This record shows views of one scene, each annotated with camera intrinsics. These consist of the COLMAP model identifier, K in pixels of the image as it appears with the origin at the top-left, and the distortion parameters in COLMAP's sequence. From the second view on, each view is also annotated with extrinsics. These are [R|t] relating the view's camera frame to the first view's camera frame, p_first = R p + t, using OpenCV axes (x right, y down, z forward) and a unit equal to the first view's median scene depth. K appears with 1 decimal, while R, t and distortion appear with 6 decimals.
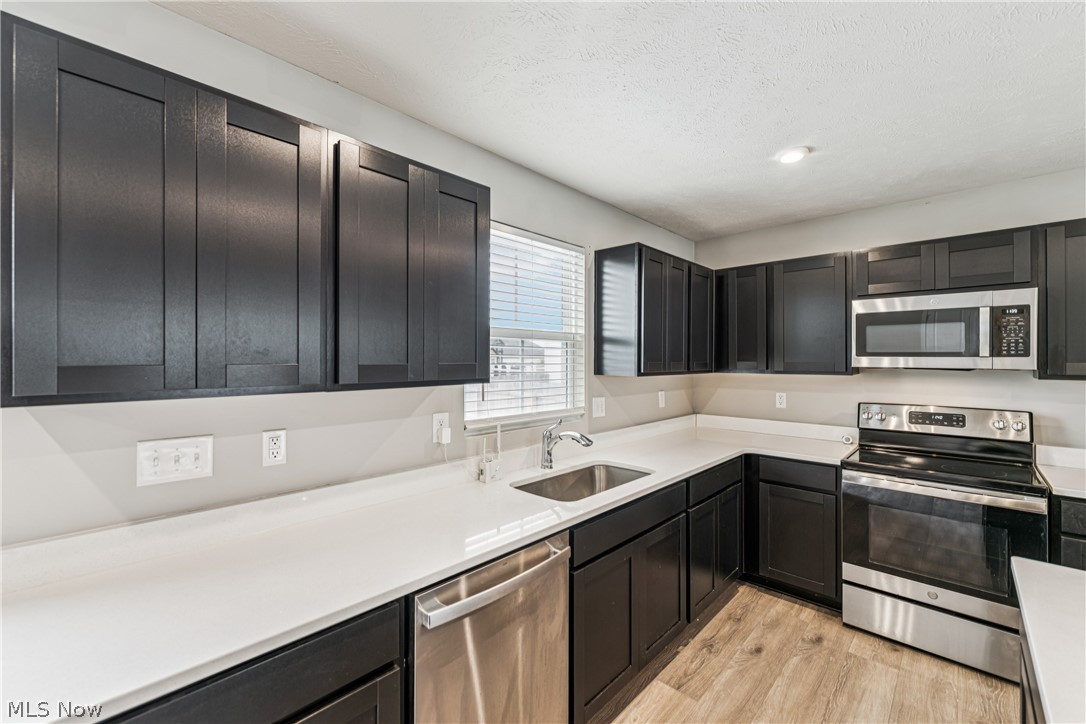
lens RADIAL K [[447.8, 0, 537.8], [0, 447.8, 357.0], [0, 0, 1]] dist [0.000741, -0.000079]
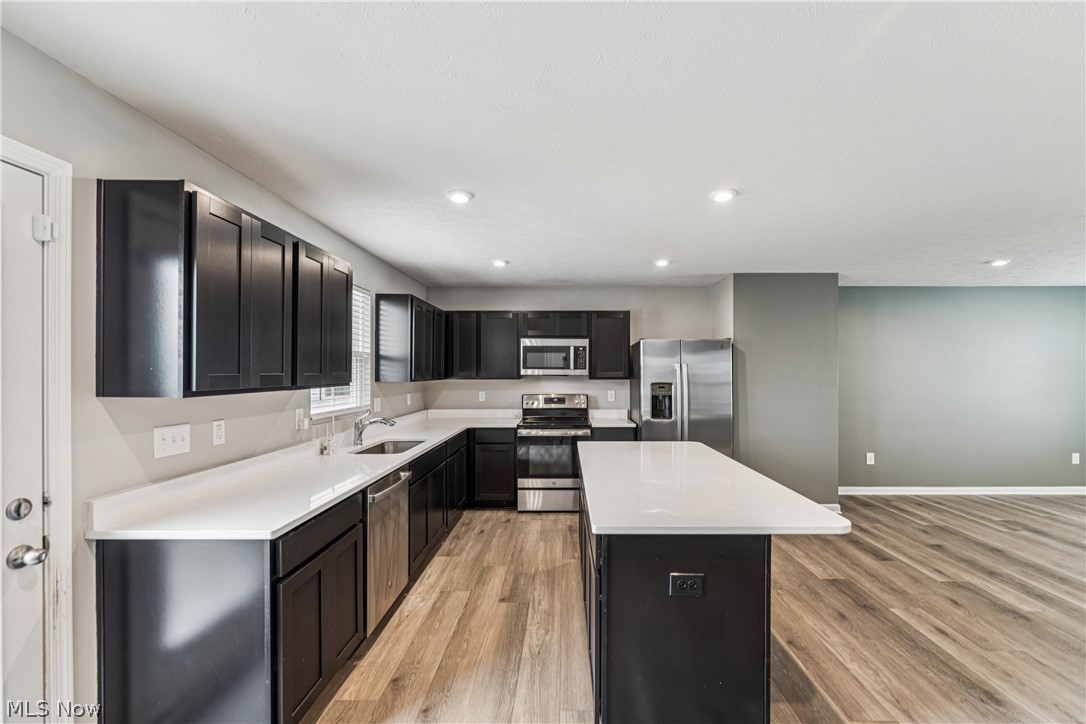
lens RADIAL K [[444.1, 0, 564.7], [0, 444.1, 372.4], [0, 0, 1]] dist [-0.002047, -0.000229]
pose [[0.724001, -0.003365, 0.689791, -0.456096], [-0.003248, 0.999960, 0.008287, -0.003437], [-0.689791, -0.008241, 0.723961, -0.475434]]
